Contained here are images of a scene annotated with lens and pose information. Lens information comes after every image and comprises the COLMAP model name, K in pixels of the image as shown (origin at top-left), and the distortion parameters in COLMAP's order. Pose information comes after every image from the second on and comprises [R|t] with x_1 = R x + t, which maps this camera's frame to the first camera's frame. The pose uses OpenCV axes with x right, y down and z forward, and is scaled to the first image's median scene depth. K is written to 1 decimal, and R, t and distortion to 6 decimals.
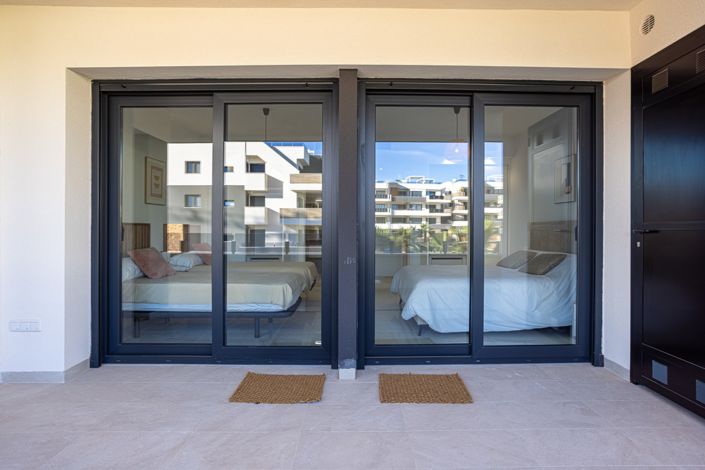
lens RADIAL K [[348.8, 0, 354.5], [0, 348.8, 230.8], [0, 0, 1]] dist [-0.034235, 0.009187]
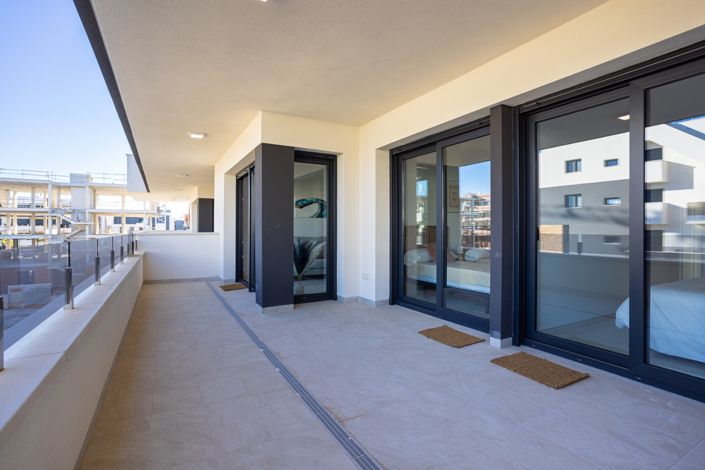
lens RADIAL K [[348.8, 0, 349.5], [0, 348.8, 232.0], [0, 0, 1]] dist [-0.034235, 0.009187]
pose [[0.464608, 0.006723, -0.885491, 0.776884], [-0.004493, 0.999976, 0.005234, -0.002818], [0.885505, 0.001547, 0.464627, -0.070494]]
